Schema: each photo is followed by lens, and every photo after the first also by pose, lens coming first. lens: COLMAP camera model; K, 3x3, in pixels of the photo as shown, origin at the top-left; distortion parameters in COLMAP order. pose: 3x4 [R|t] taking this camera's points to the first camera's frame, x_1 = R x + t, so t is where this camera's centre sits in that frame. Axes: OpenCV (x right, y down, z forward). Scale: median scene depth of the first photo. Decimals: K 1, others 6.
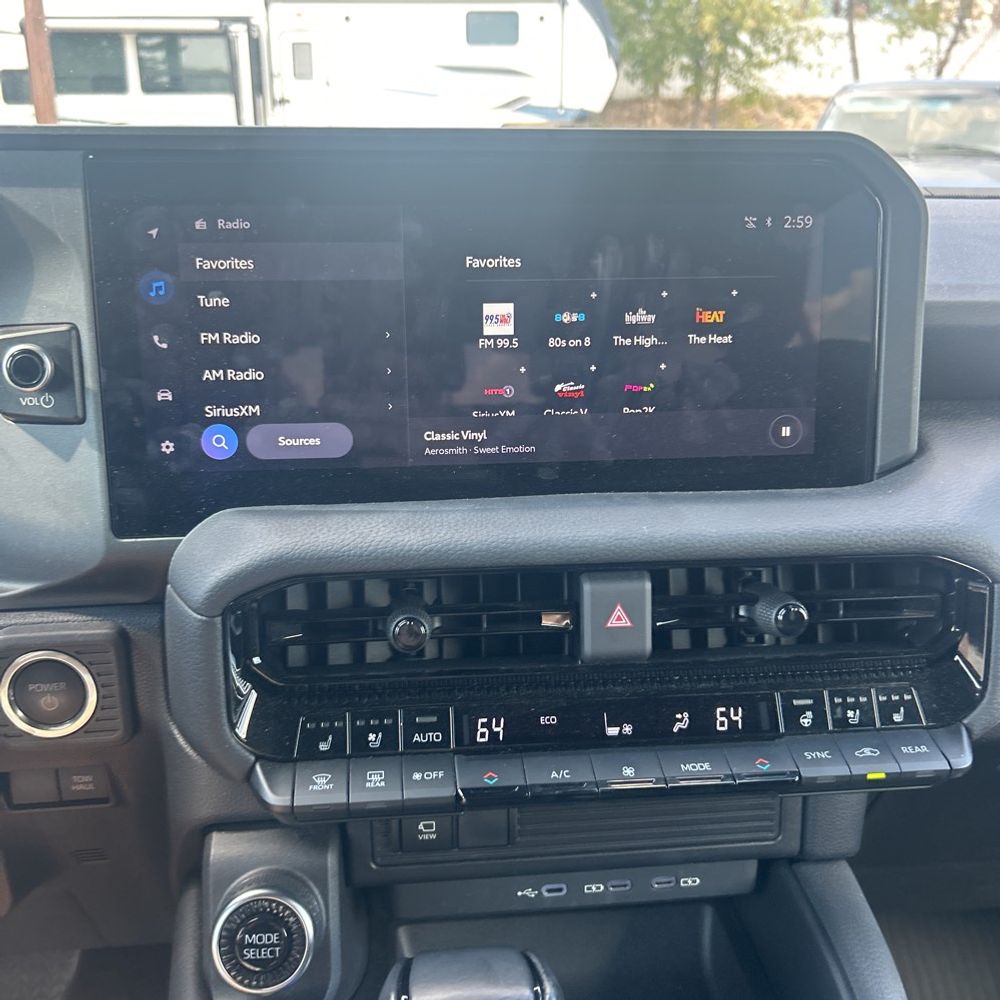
lens RADIAL K [[1024.8, 0, 485.5], [0, 1024.8, 493.2], [0, 0, 1]] dist [0.069120, -0.089679]
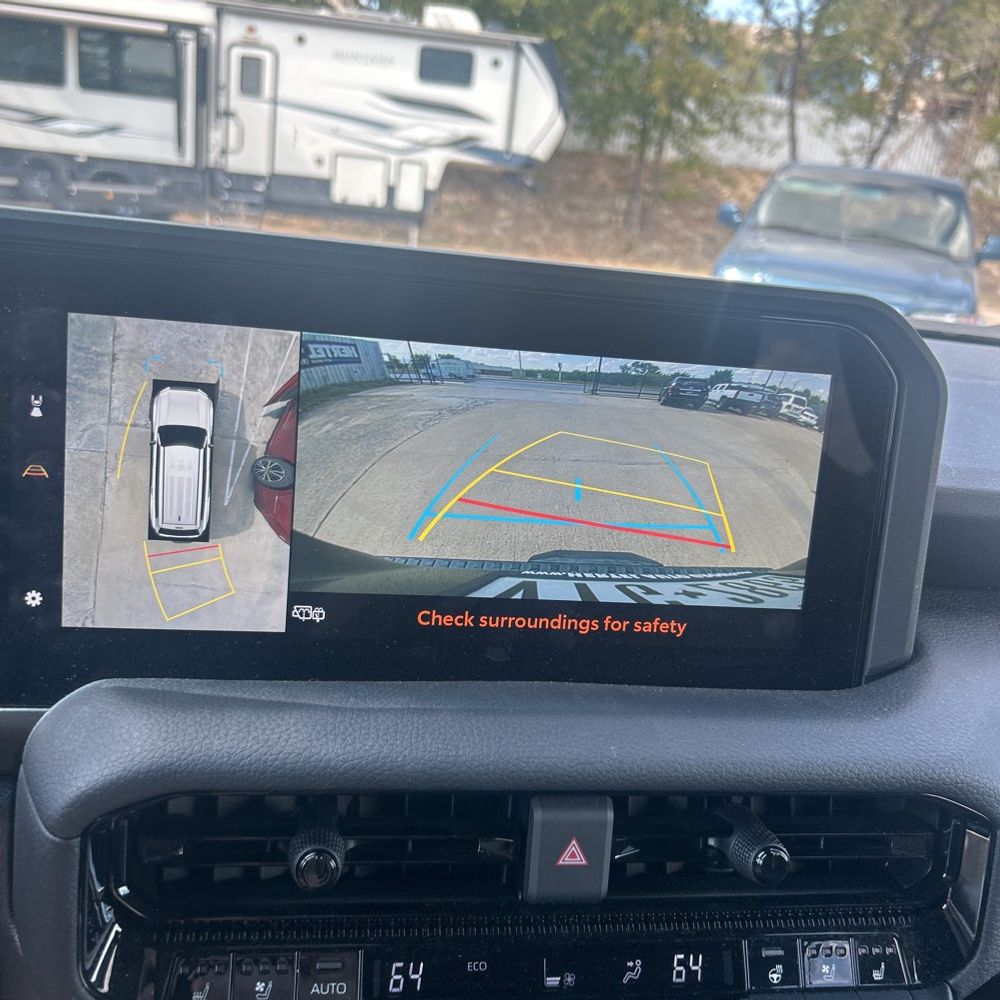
lens RADIAL K [[1011.3, 0, 484.4], [0, 1011.3, 497.8], [0, 0, 1]] dist [-0.002558, 0.006351]
pose [[0.992924, 0.081832, 0.086052, -0.032482], [-0.080891, 0.996619, -0.014369, -0.138176], [-0.086937, 0.007307, 0.996187, 0.176775]]
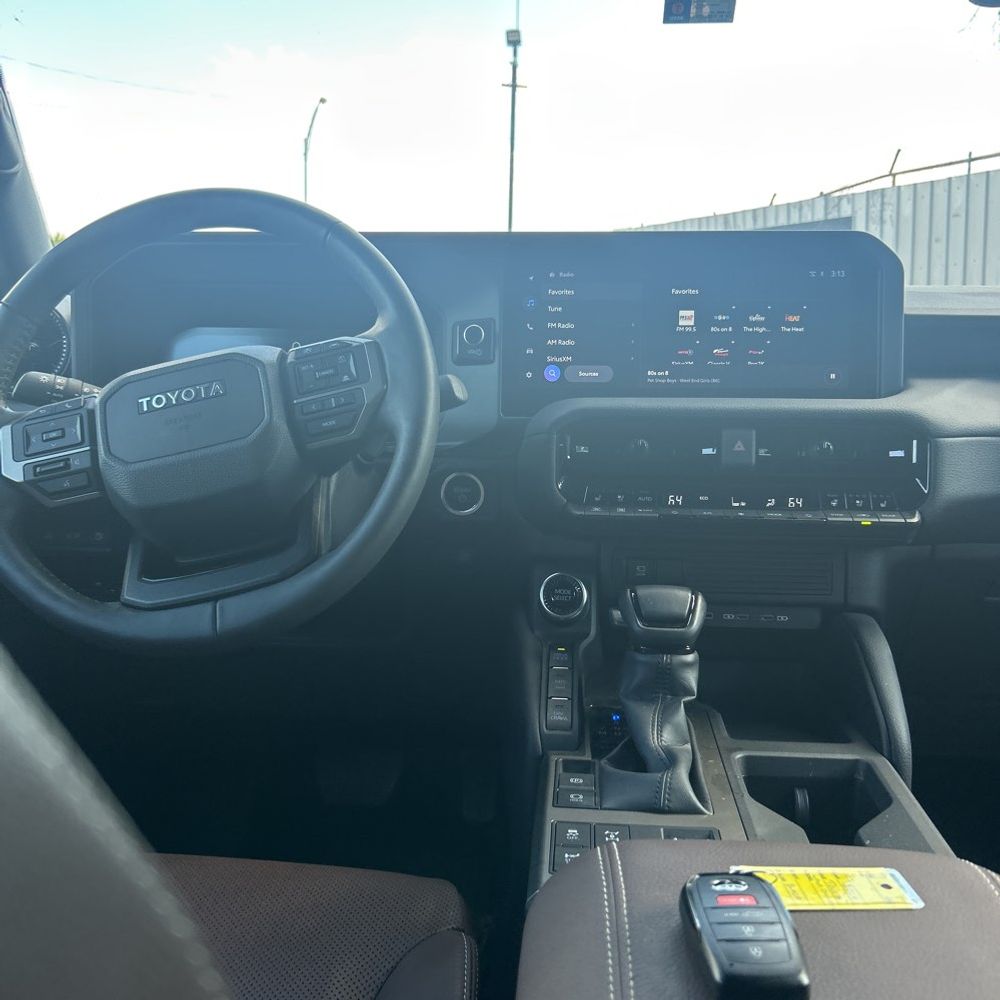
lens RADIAL K [[1011.8, 0, 494.6], [0, 1011.8, 505.0], [0, 0, 1]] dist [0.042096, -0.053469]
pose [[0.980585, 0.032284, -0.193417, 0.041135], [-0.064453, 0.984614, -0.162420, 0.569753], [0.185197, 0.171733, 0.967579, -1.016792]]
